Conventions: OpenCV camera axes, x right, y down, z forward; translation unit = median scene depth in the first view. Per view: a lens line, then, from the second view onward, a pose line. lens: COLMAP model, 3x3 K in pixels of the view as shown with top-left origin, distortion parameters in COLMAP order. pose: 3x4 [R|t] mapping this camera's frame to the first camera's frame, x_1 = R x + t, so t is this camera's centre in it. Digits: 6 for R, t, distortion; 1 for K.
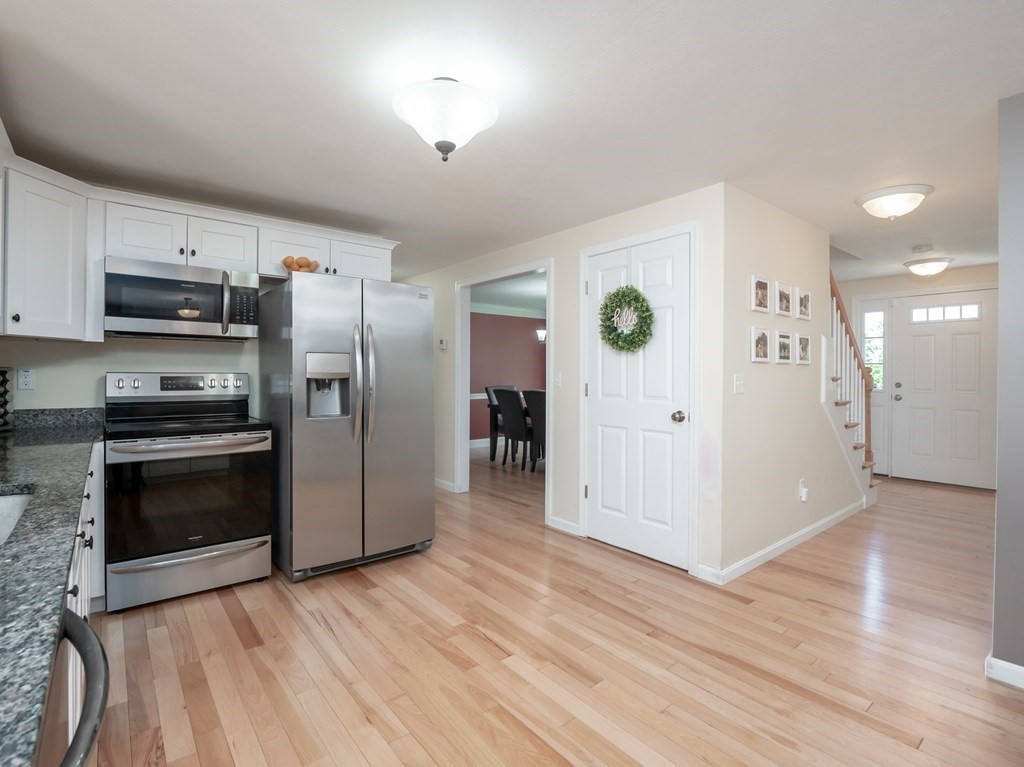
lens RADIAL K [[500.4, 0, 510.4], [0, 500.4, 375.1], [0, 0, 1]] dist [-0.015509, -0.000414]
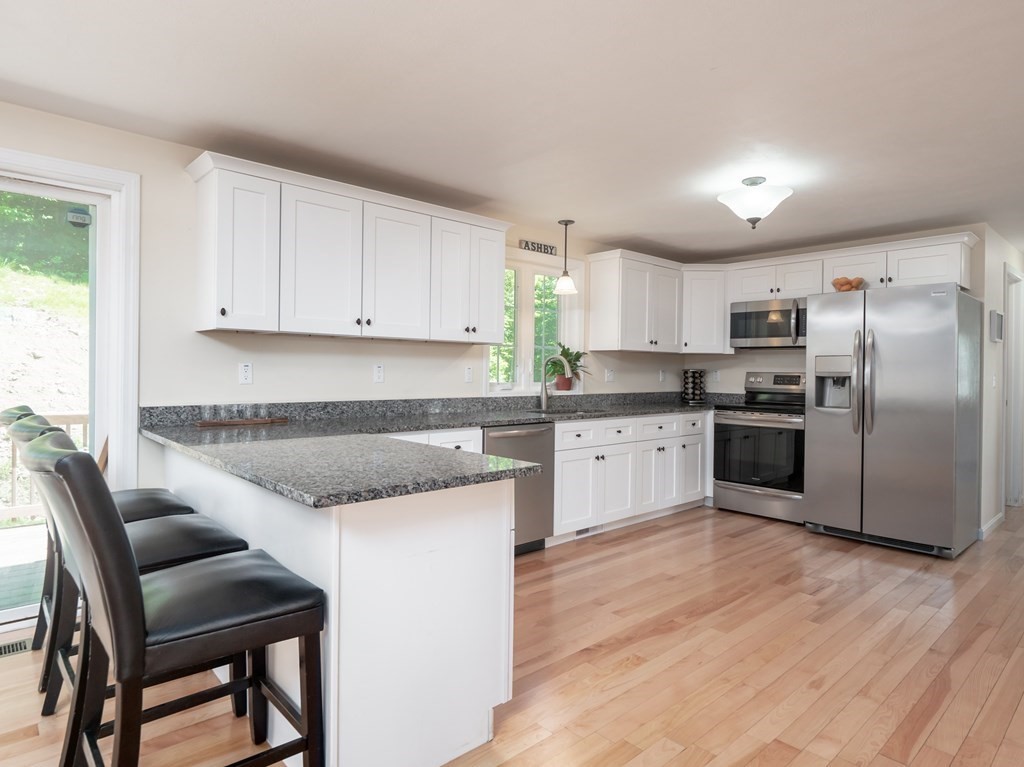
lens RADIAL K [[599.6, 0, 504.8], [0, 599.6, 373.5], [0, 0, 1]] dist [-0.001464, -0.001895]
pose [[0.055181, 0.000139, -0.998476, 1.183686], [-0.013489, 0.999909, -0.000606, 0.011961], [0.998385, 0.013502, 0.055177, 0.110491]]
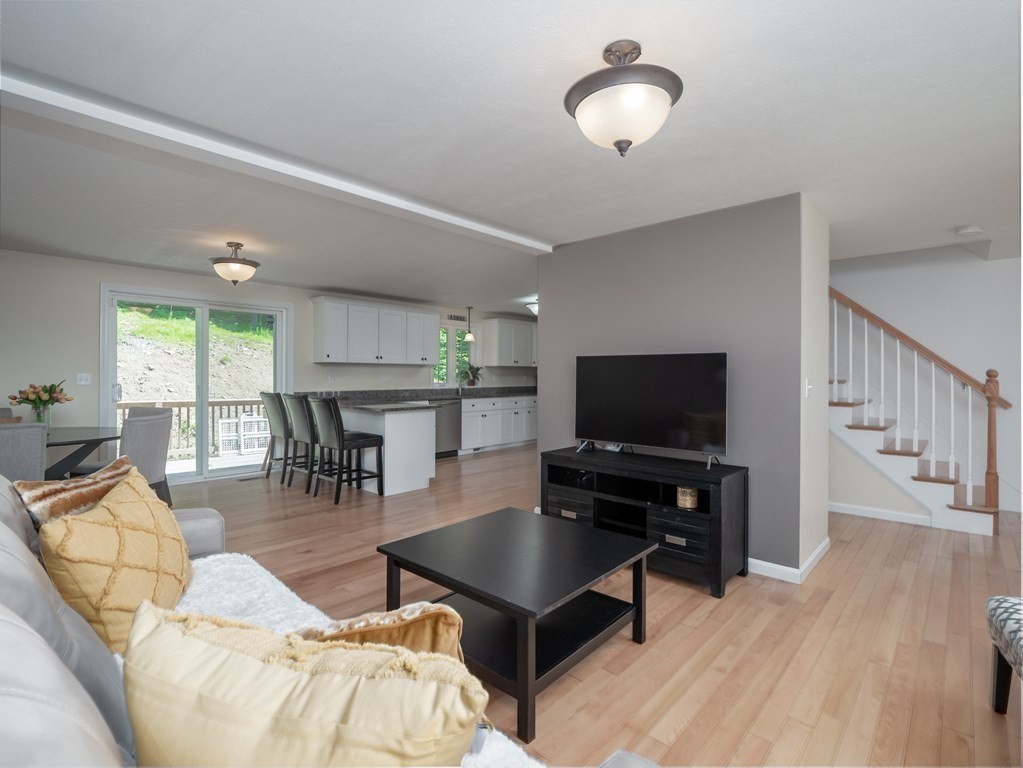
lens RADIAL K [[499.9, 0, 512.3], [0, 499.9, 373.9], [0, 0, 1]] dist [-0.015509, -0.000414]
pose [[0.156399, -0.005594, -0.987678, 2.536858], [-0.005756, 0.999962, -0.006575, 0.004142], [0.987677, 0.006713, 0.156360, 0.157397]]
